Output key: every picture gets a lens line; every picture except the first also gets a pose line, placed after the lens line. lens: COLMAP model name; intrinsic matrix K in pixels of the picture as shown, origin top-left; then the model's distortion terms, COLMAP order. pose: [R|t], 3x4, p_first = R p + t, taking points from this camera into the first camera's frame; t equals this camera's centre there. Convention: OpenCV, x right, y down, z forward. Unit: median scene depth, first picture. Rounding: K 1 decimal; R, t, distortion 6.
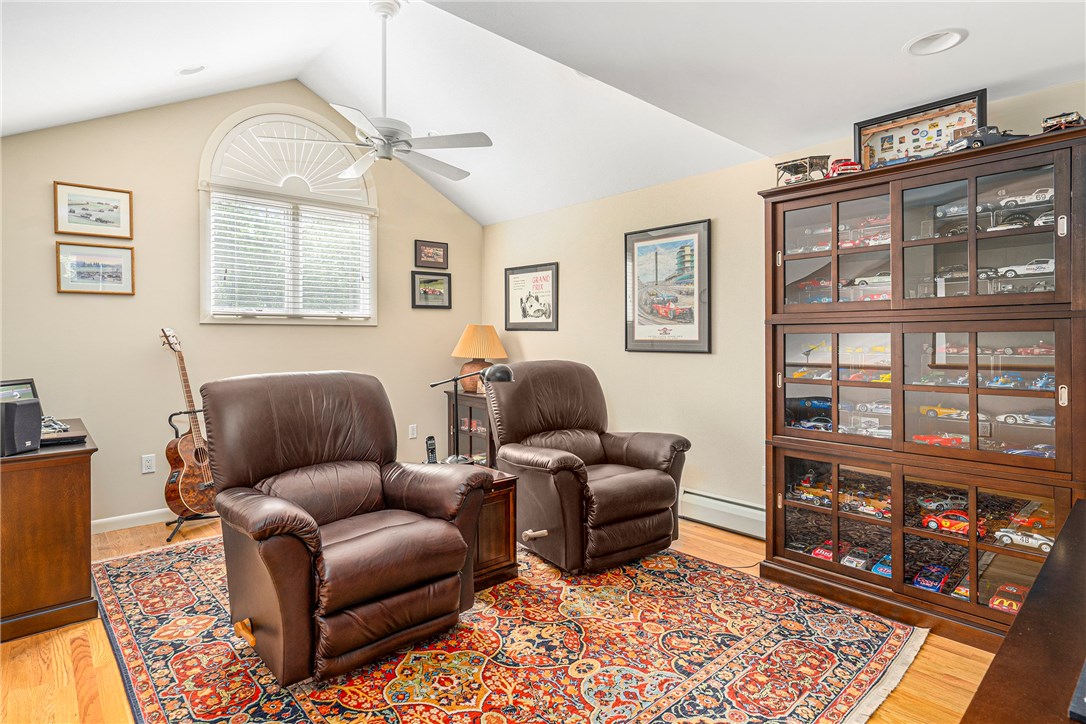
lens RADIAL K [[567.9, 0, 539.4], [0, 567.9, 339.5], [0, 0, 1]] dist [-0.001116, 0.001444]
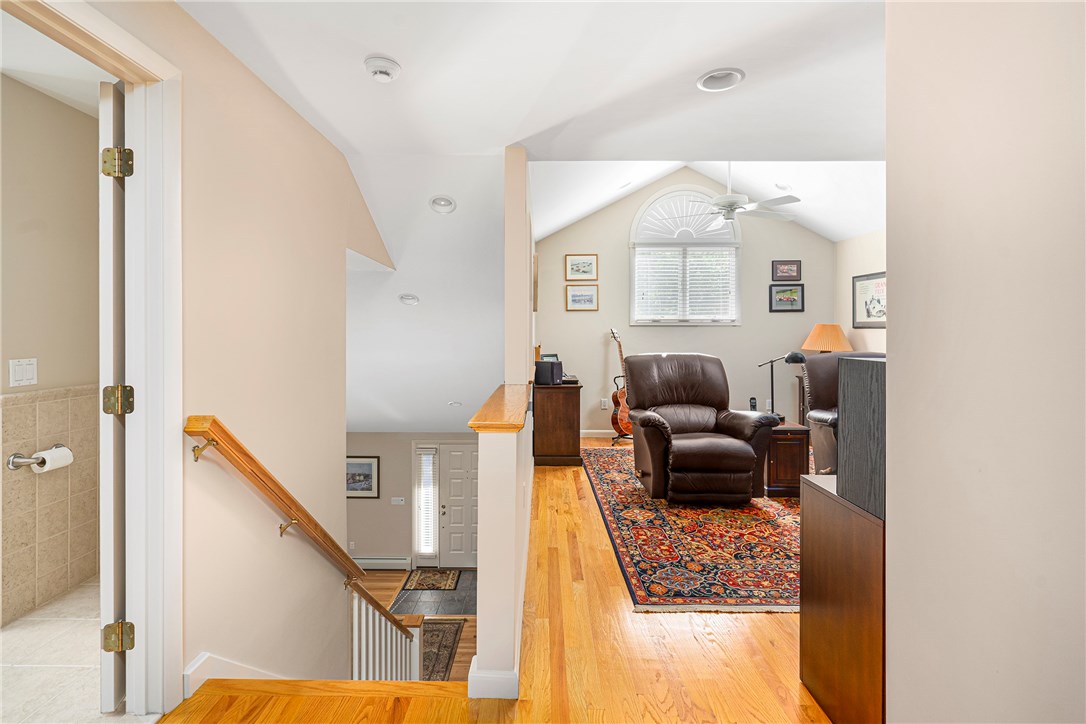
lens RADIAL K [[520.3, 0, 546.7], [0, 520.3, 337.0], [0, 0, 1]] dist [0.000861, 0.001036]
pose [[0.747792, 0.004583, -0.663918, 0.284117], [-0.004949, 0.999987, 0.001329, 0.005824], [0.663915, 0.002292, 0.747804, -0.375457]]
